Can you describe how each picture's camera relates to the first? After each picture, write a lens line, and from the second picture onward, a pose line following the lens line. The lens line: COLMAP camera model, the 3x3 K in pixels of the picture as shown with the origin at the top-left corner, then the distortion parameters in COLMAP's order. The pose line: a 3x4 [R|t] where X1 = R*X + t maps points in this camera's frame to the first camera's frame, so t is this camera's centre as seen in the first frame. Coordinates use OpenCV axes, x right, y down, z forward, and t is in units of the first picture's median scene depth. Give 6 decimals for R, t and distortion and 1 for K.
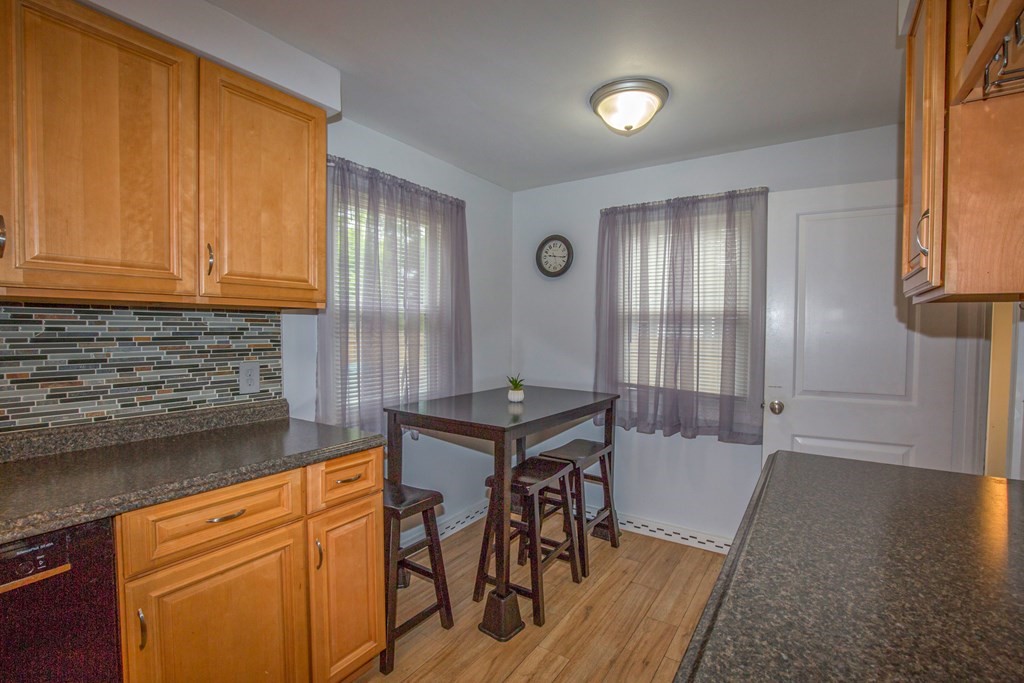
lens RADIAL K [[468.7, 0, 517.0], [0, 468.7, 345.9], [0, 0, 1]] dist [-0.032464, 0.000071]
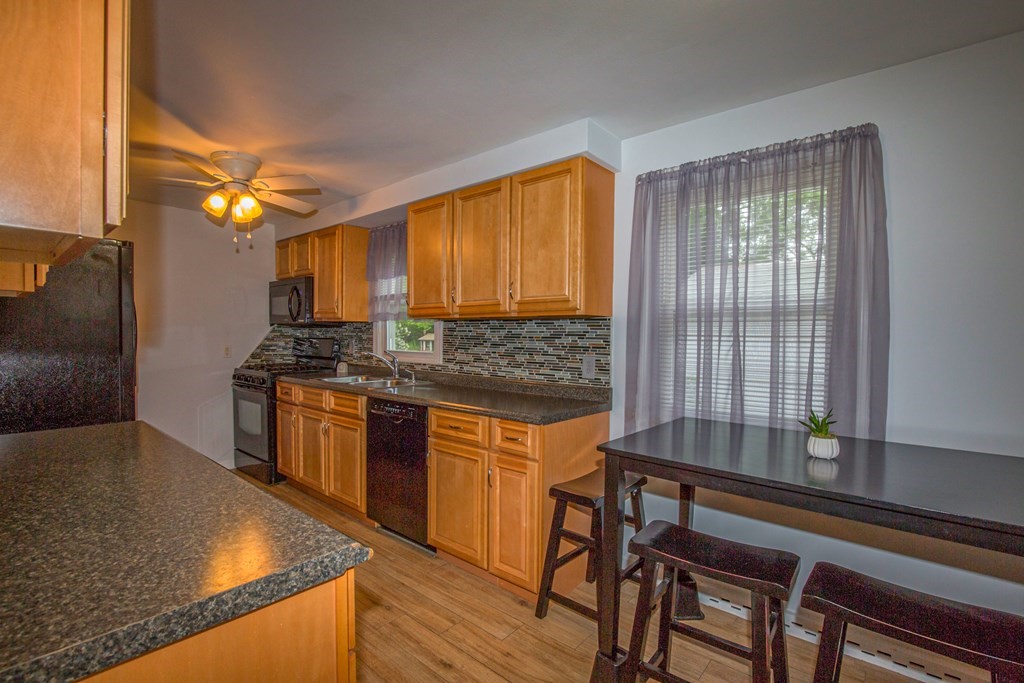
lens RADIAL K [[468.7, 0, 517.0], [0, 468.7, 345.9], [0, 0, 1]] dist [-0.032464, 0.000071]
pose [[-0.125382, 0.015943, -0.991980, 0.824317], [-0.047108, 0.998647, 0.022005, -0.015707], [0.990990, 0.049489, -0.124461, 0.958039]]
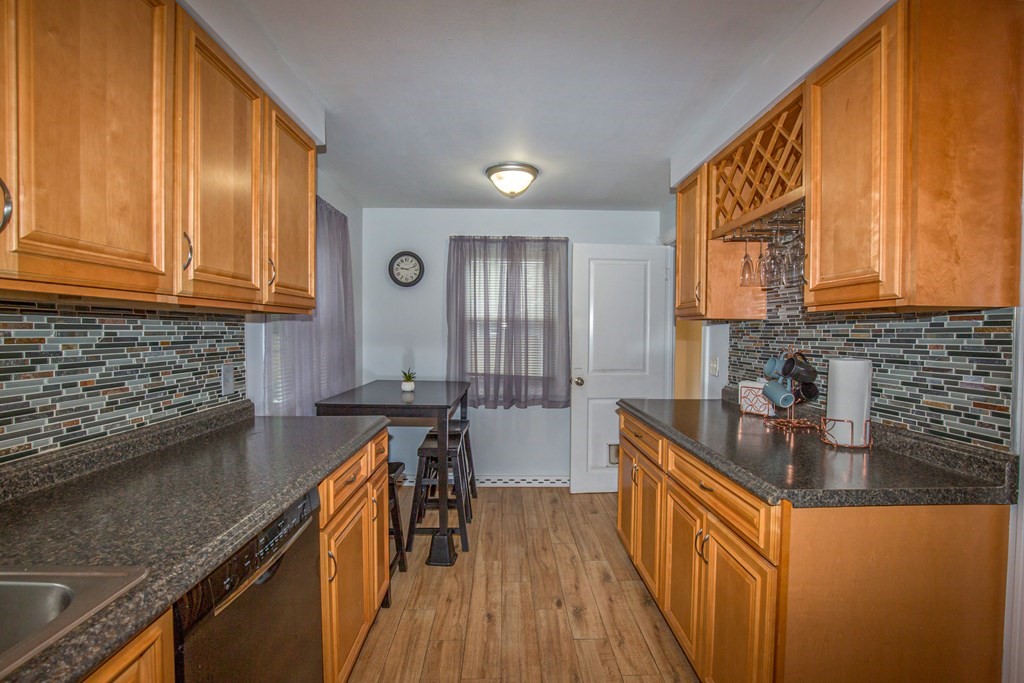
lens RADIAL K [[468.7, 0, 517.0], [0, 468.7, 345.9], [0, 0, 1]] dist [-0.032464, 0.000071]
pose [[0.822020, -0.018852, 0.569147, -0.631172], [0.018702, 0.999806, 0.006105, -0.001084], [-0.569152, 0.005626, 0.822213, -0.217670]]
